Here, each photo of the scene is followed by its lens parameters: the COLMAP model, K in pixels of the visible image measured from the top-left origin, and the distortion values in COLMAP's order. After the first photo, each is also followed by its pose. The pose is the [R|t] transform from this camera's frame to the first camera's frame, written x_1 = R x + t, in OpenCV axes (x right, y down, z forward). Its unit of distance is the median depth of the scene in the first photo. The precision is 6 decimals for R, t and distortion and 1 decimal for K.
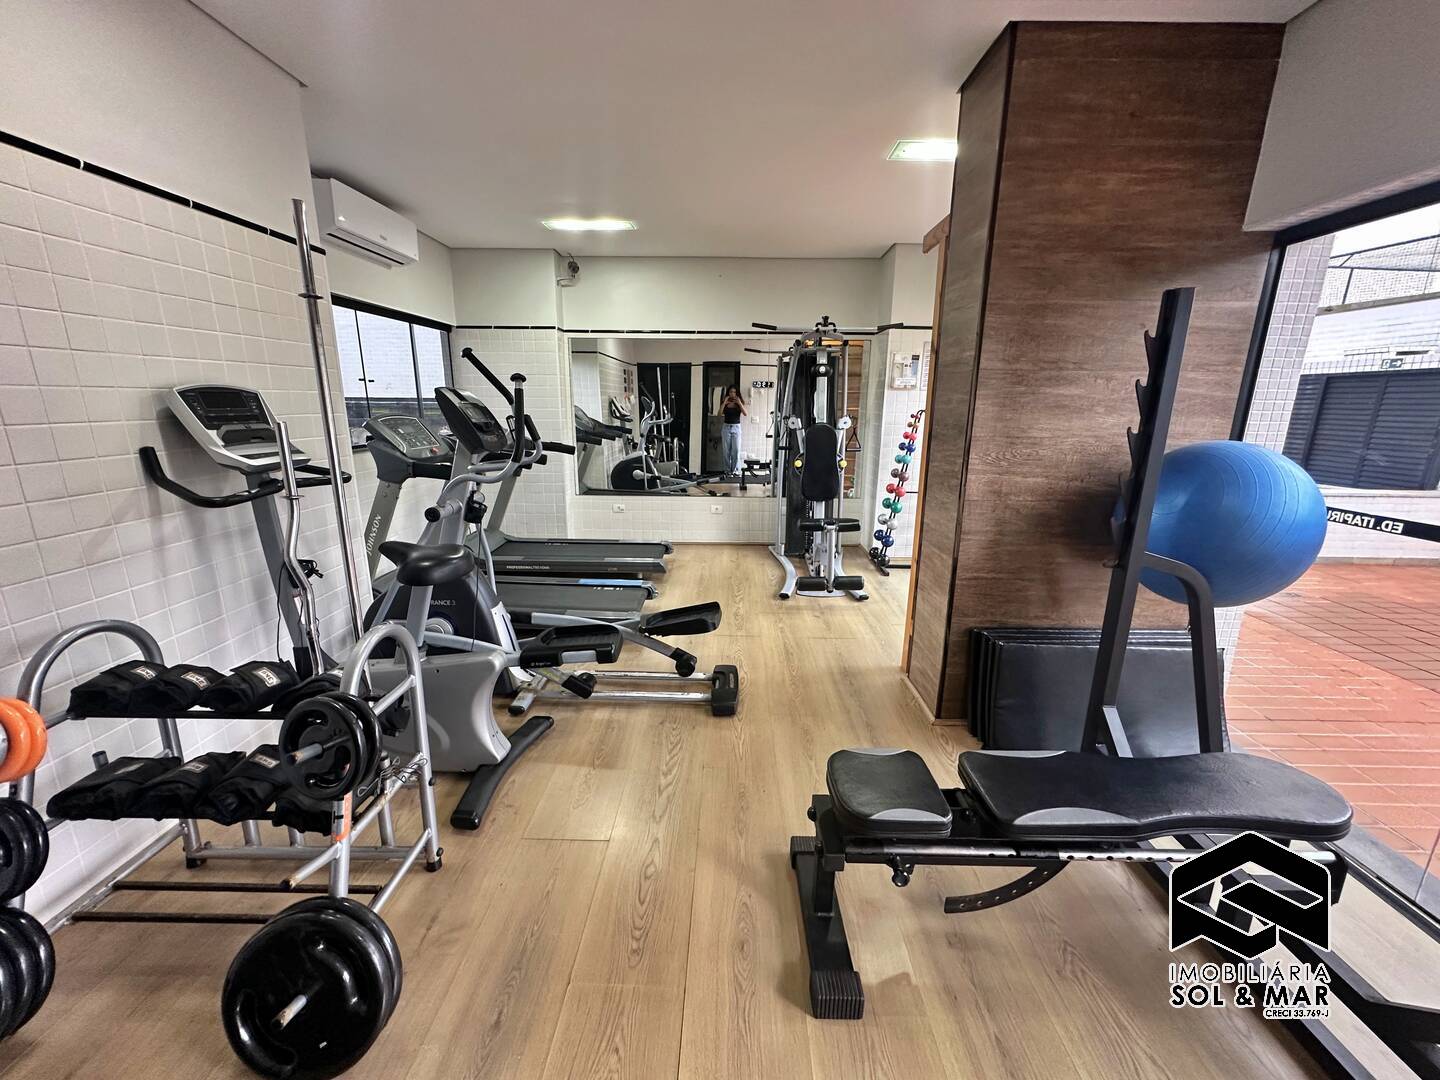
lens RADIAL K [[574.8, 0, 720.2], [0, 574.8, 542.2], [0, 0, 1]] dist [-0.001911, 0.000529]
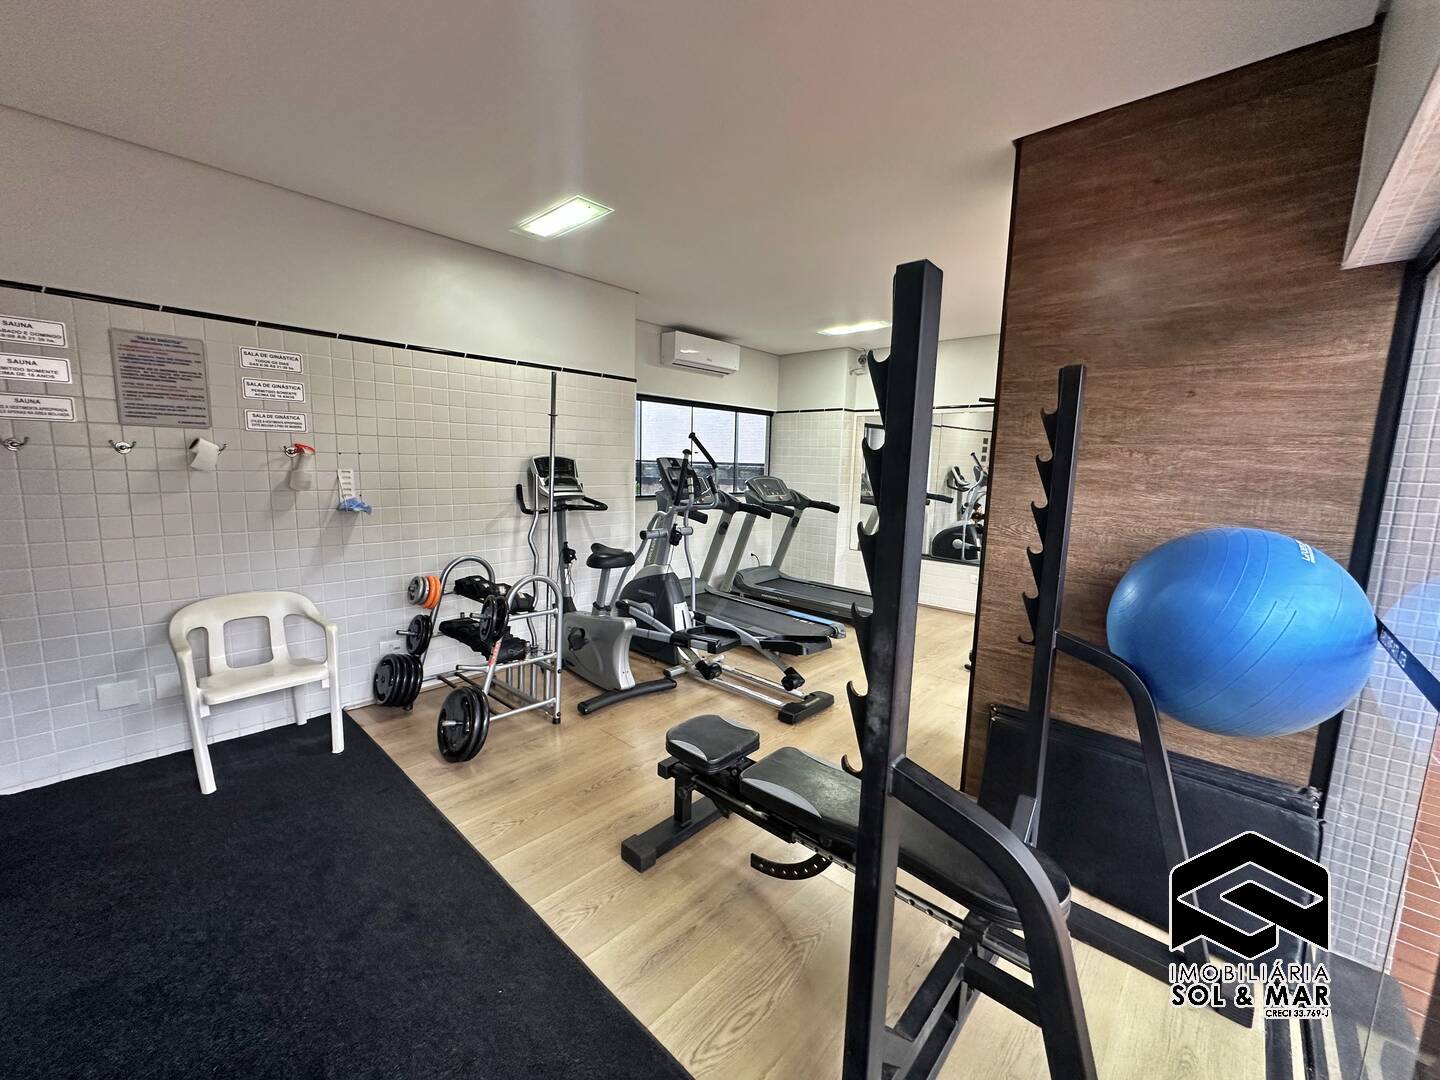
lens RADIAL K [[574.8, 0, 720.2], [0, 574.8, 542.2], [0, 0, 1]] dist [-0.001911, 0.000529]
pose [[0.746261, 0.103443, -0.657566, 0.790668], [-0.178380, 0.982798, -0.047835, 0.012444], [0.641307, 0.152995, 0.751876, -0.074098]]
